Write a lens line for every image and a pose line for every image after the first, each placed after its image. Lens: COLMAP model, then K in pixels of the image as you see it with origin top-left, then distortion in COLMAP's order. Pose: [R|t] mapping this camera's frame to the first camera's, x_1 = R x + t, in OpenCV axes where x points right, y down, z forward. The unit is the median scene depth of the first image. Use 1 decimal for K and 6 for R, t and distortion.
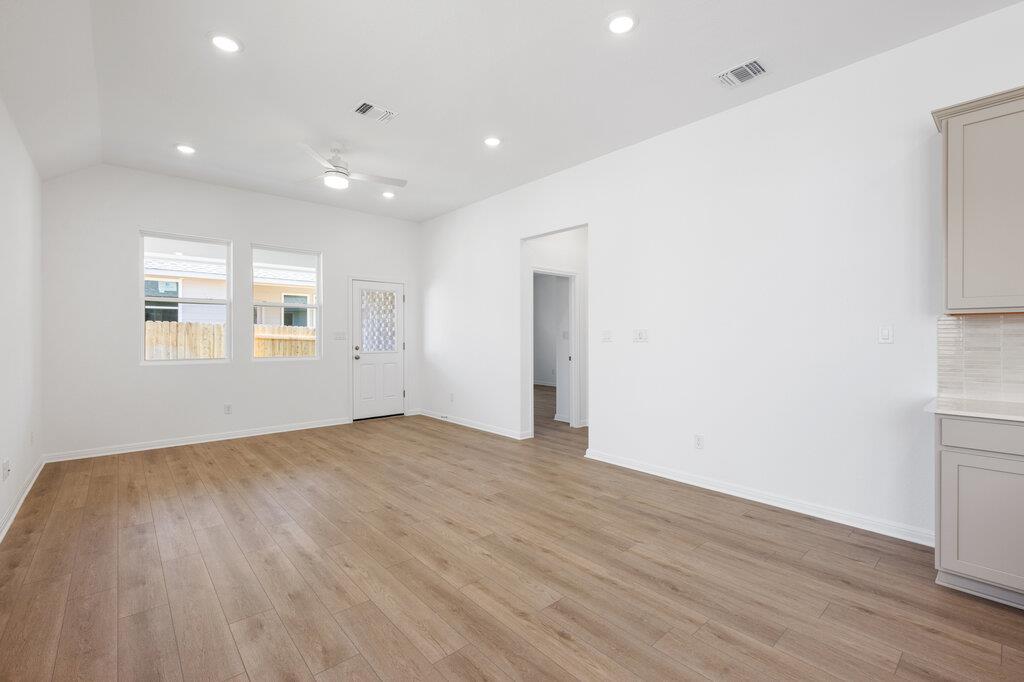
lens RADIAL K [[448.2, 0, 511.9], [0, 448.2, 339.0], [0, 0, 1]] dist [0.000092, -0.000072]
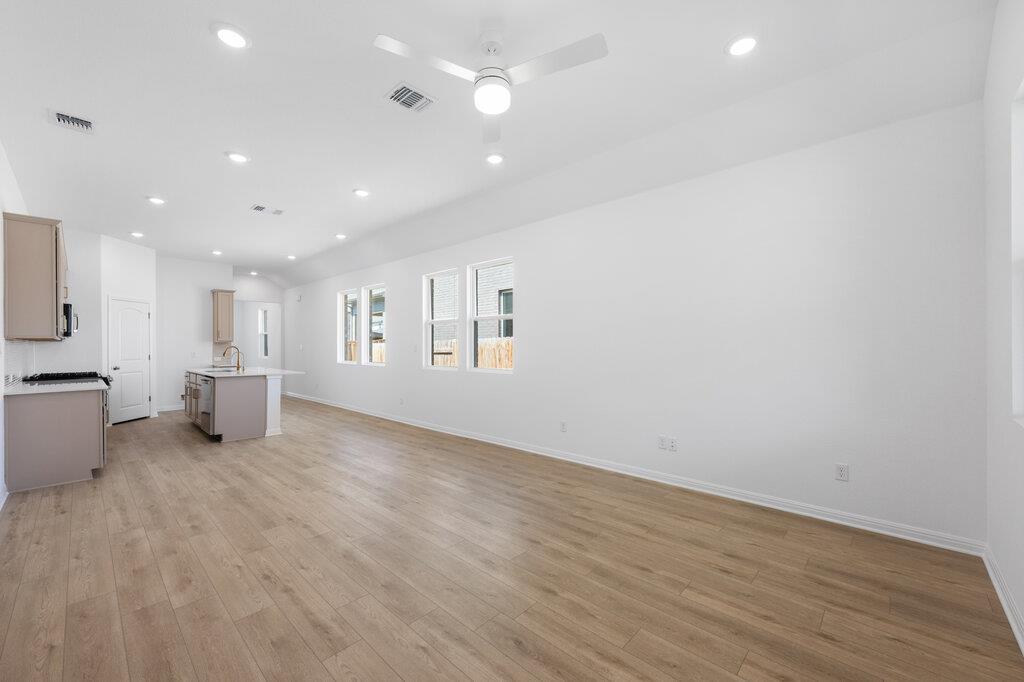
lens RADIAL K [[404.9, 0, 511.5], [0, 404.9, 343.6], [0, 0, 1]] dist [-0.002065, -0.000106]
pose [[-0.995460, 0.003136, -0.095129, -0.492487], [0.002981, 0.999994, 0.001766, -0.025317], [0.095134, 0.001475, -0.995463, 2.102642]]
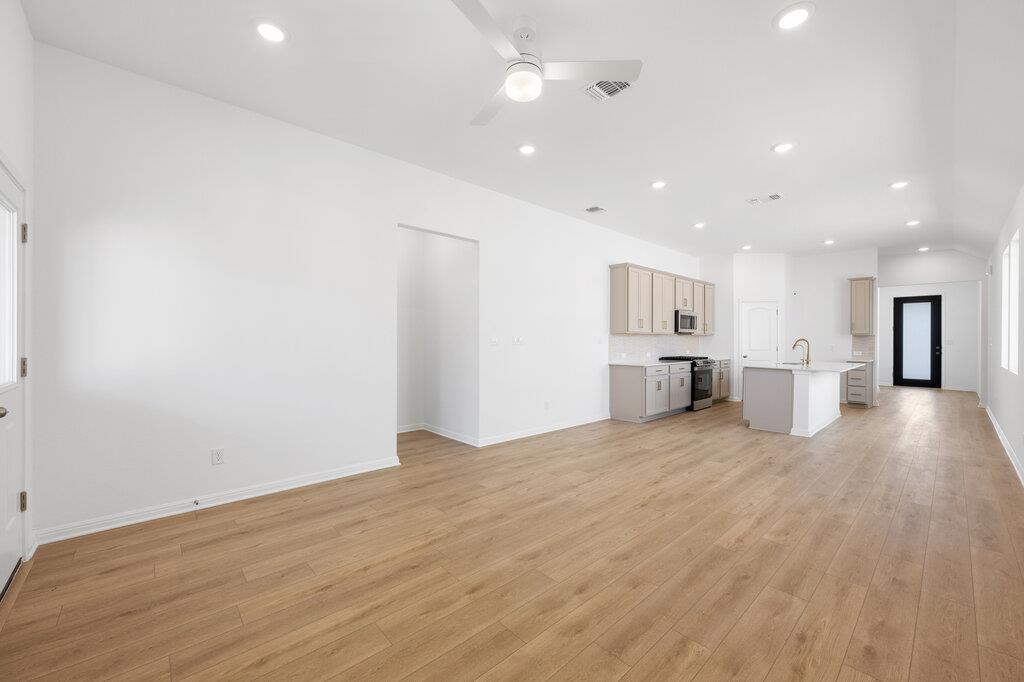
lens RADIAL K [[404.9, 0, 510.5], [0, 404.9, 340.5], [0, 0, 1]] dist [-0.002065, -0.000106]
pose [[-0.018616, -0.002558, 0.999823, -1.268358], [0.001261, 0.999996, 0.002582, -0.011775], [-0.999826, 0.001309, -0.018613, 1.390180]]
